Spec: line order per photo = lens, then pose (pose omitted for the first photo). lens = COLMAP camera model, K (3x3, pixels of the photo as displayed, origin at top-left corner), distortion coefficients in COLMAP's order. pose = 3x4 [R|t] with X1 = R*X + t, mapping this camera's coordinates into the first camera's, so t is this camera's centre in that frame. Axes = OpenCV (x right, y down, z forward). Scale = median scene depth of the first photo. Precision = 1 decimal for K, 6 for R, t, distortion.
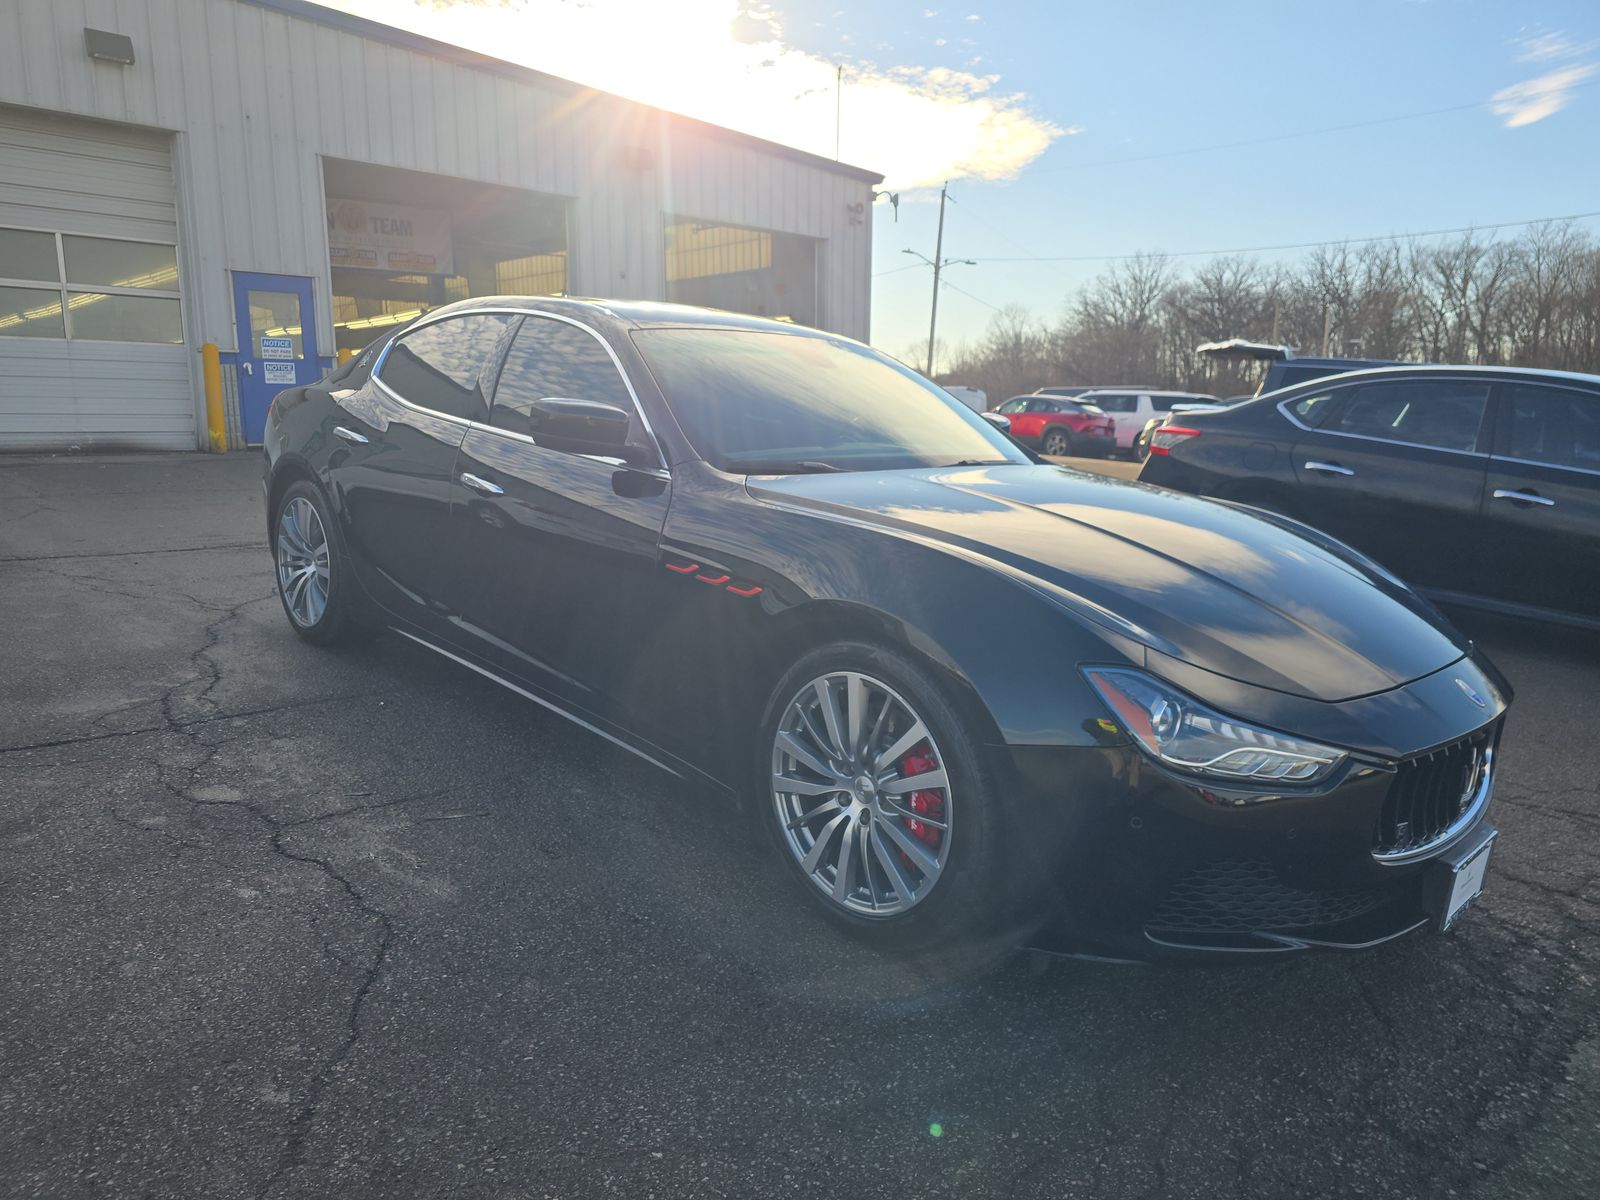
lens RADIAL K [[1095.3, 0, 800.0], [0, 1095.3, 600.0], [0, 0, 1]] dist [0.009837, 0.000403]
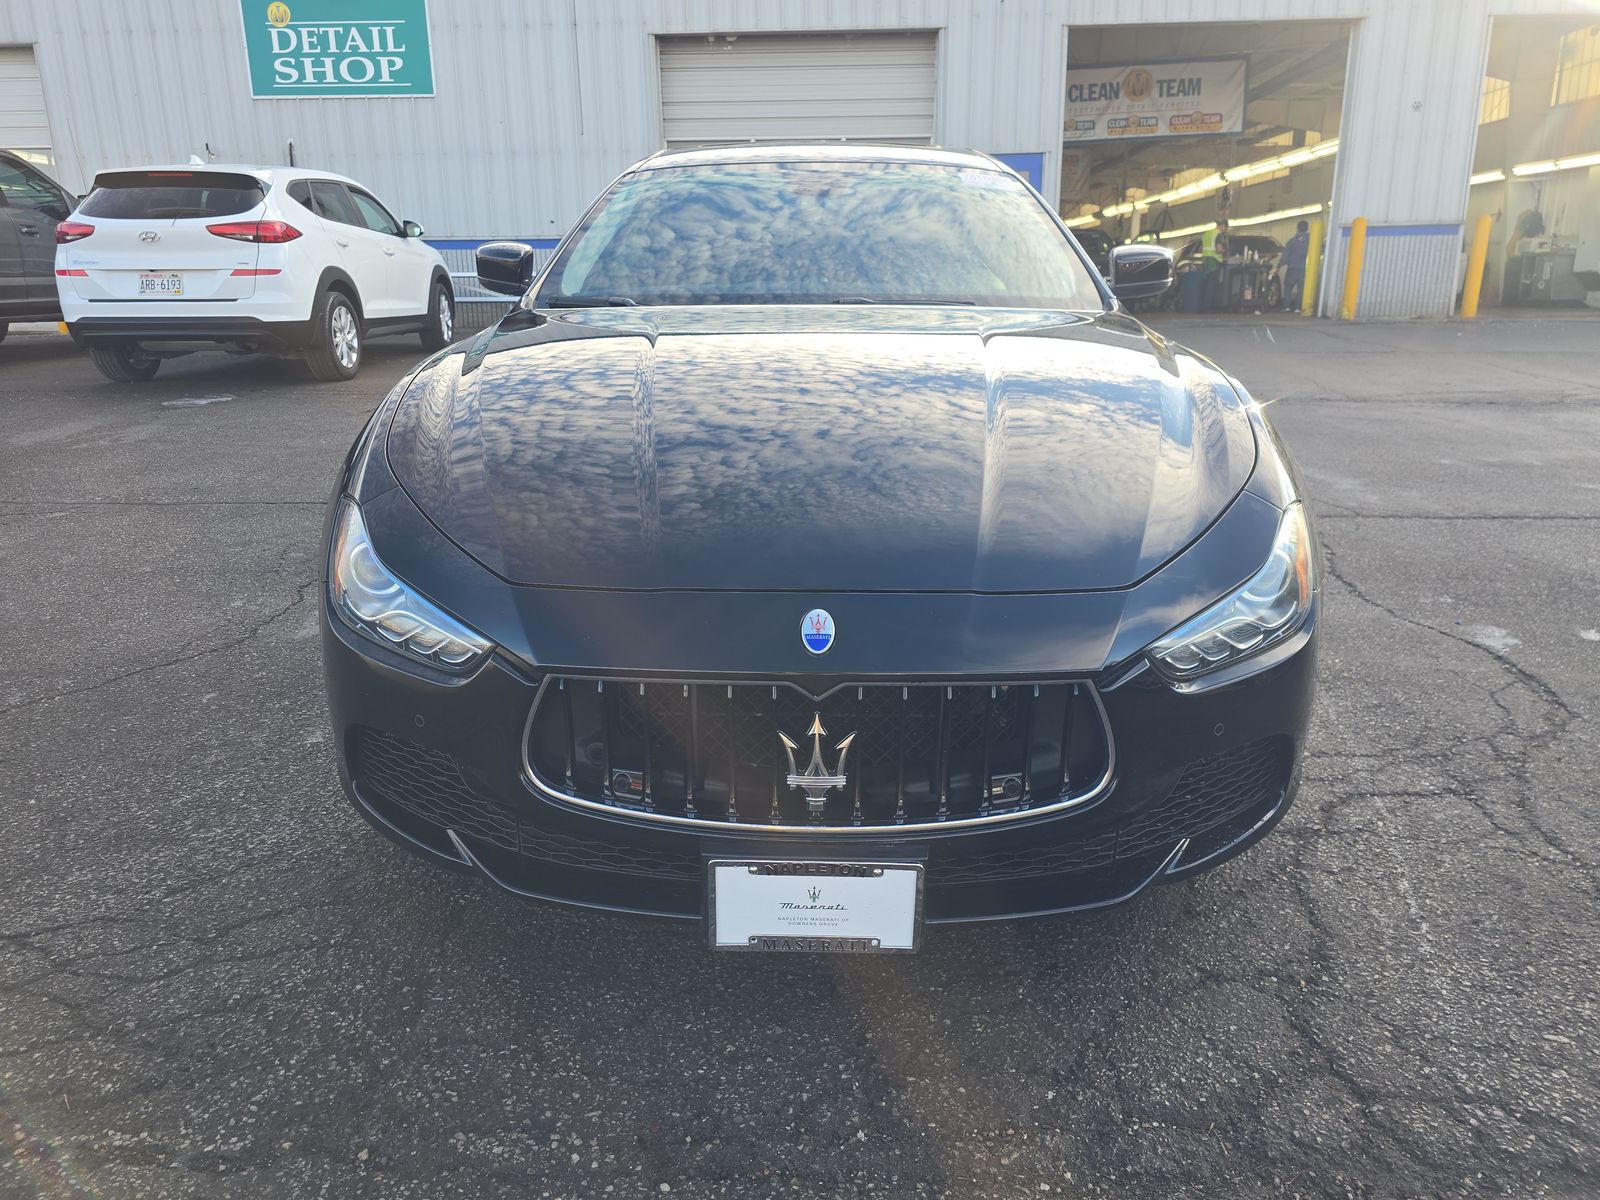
lens RADIAL K [[1095.3, 0, 800.0], [0, 1095.3, 600.0], [0, 0, 1]] dist [0.009837, 0.000403]
pose [[0.689368, 0.176109, -0.702679, 0.184660], [-0.103285, 0.983984, 0.145283, -0.004530], [0.717010, -0.027577, 0.696517, 0.094667]]
